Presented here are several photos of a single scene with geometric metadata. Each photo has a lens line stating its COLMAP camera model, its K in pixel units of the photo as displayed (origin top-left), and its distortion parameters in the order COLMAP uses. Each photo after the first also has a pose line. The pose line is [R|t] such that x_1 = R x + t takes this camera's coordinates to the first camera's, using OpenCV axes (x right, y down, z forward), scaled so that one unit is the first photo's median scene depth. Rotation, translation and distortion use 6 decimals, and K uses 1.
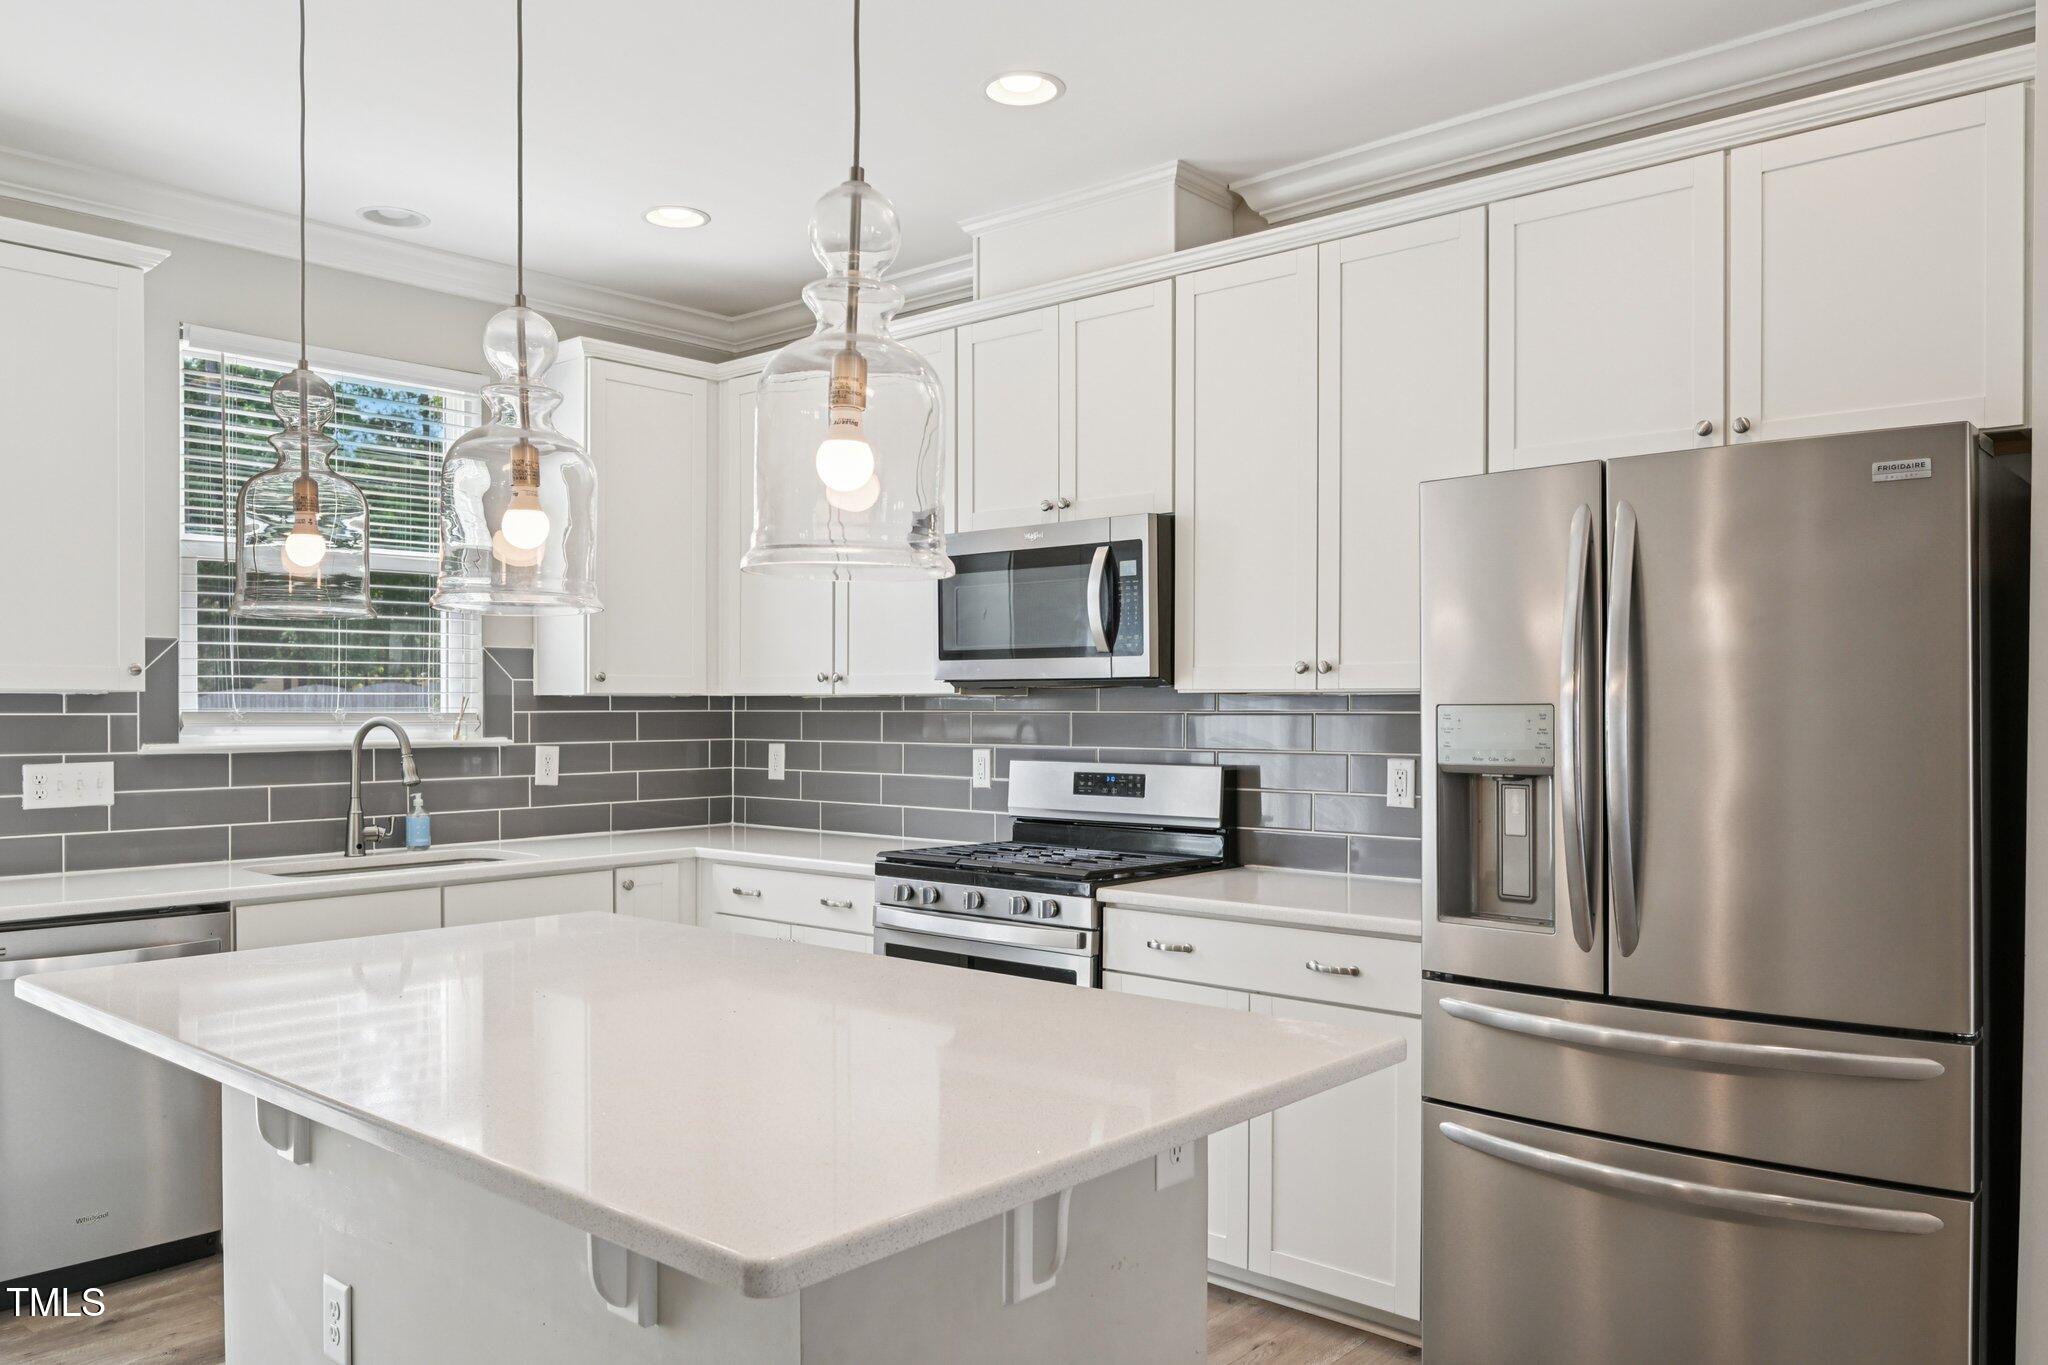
lens RADIAL K [[1497.4, 0, 1020.7], [0, 1497.4, 700.1], [0, 0, 1]] dist [0.004961, 0.002045]
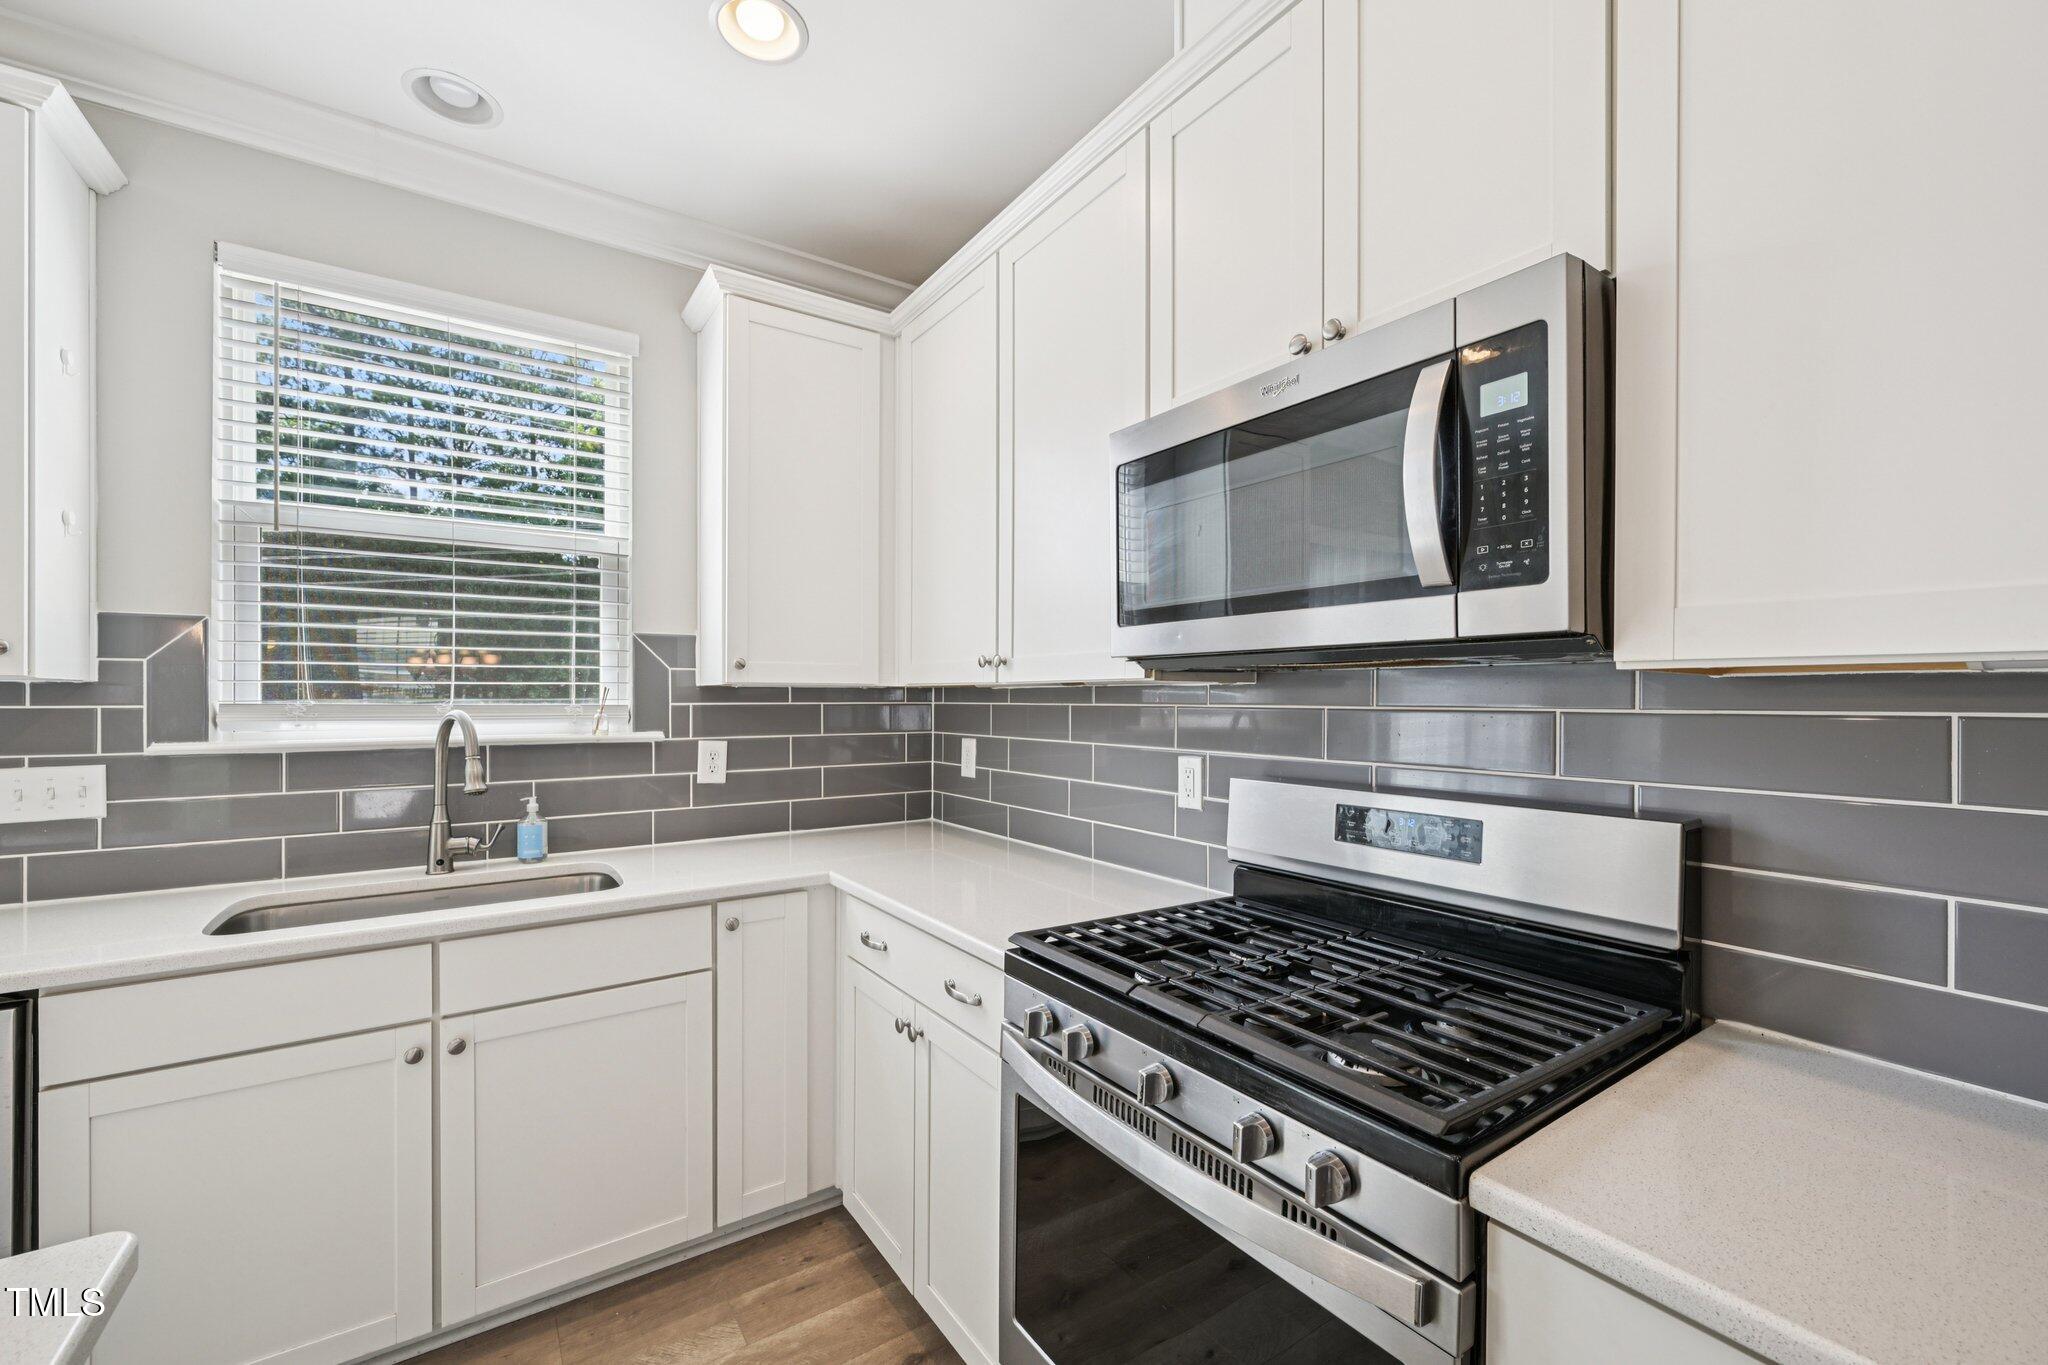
lens RADIAL K [[817.7, 0, 1019.1], [0, 817.7, 702.7], [0, 0, 1]] dist [-0.004002, 0.000986]
pose [[0.968289, 0.002646, -0.249817, -0.007715], [-0.000231, 0.999953, 0.009693, 0.002545], [0.249831, -0.009327, 0.968245, 0.648198]]
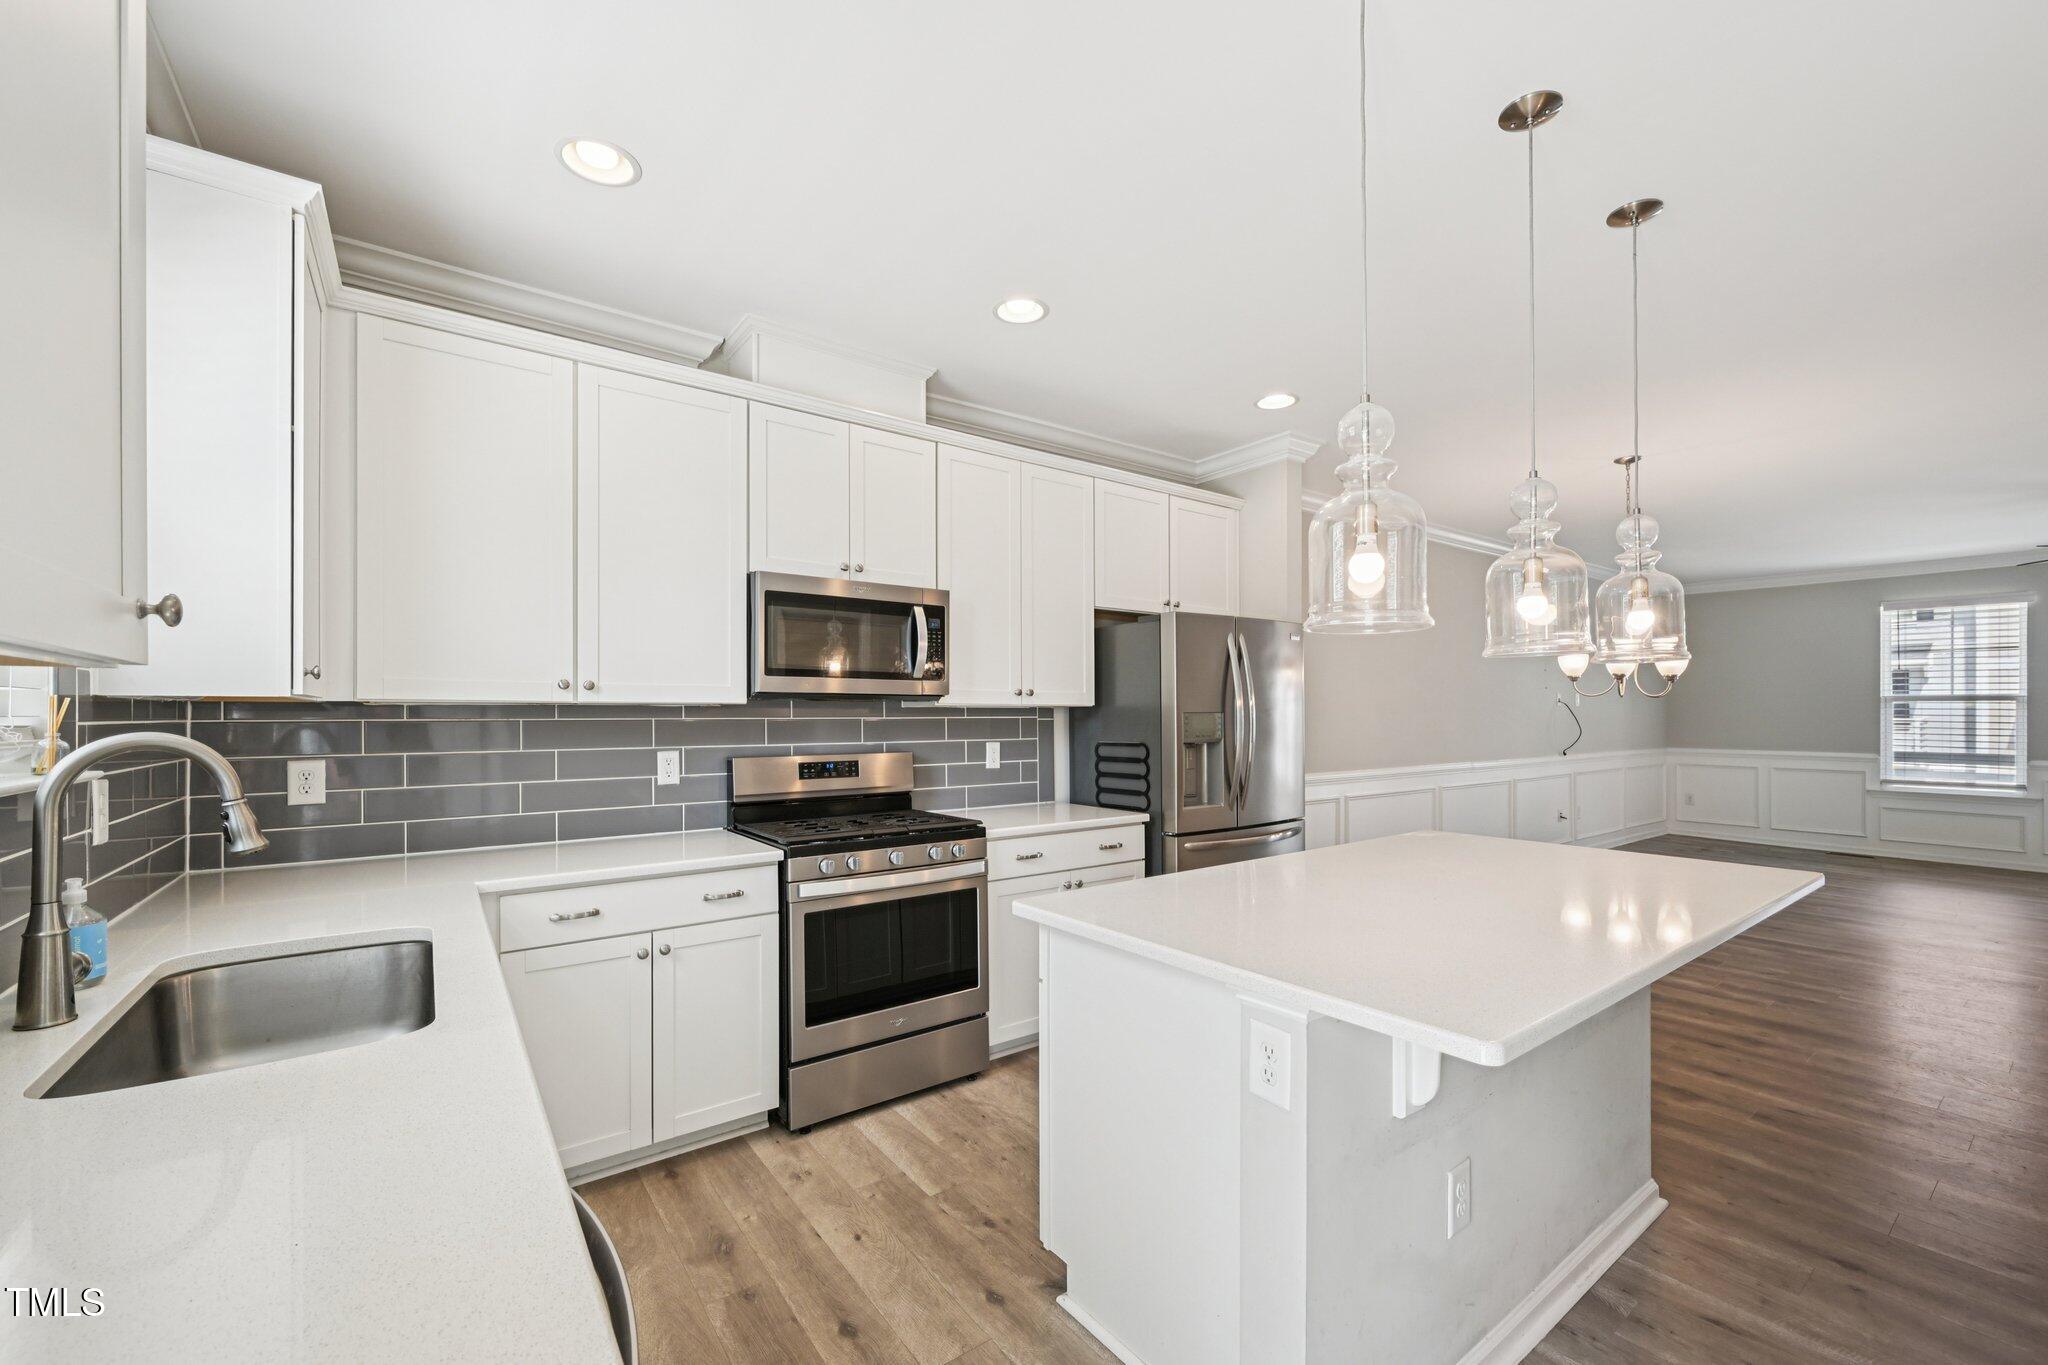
lens RADIAL K [[821.7, 0, 1023.4], [0, 821.7, 714.0], [0, 0, 1]] dist [-0.000664, -0.000214]
pose [[0.211725, 0.002557, 0.977326, -0.649867], [-0.000630, 0.999997, -0.002480, 0.005836], [-0.977329, -0.000091, 0.211726, 0.656372]]
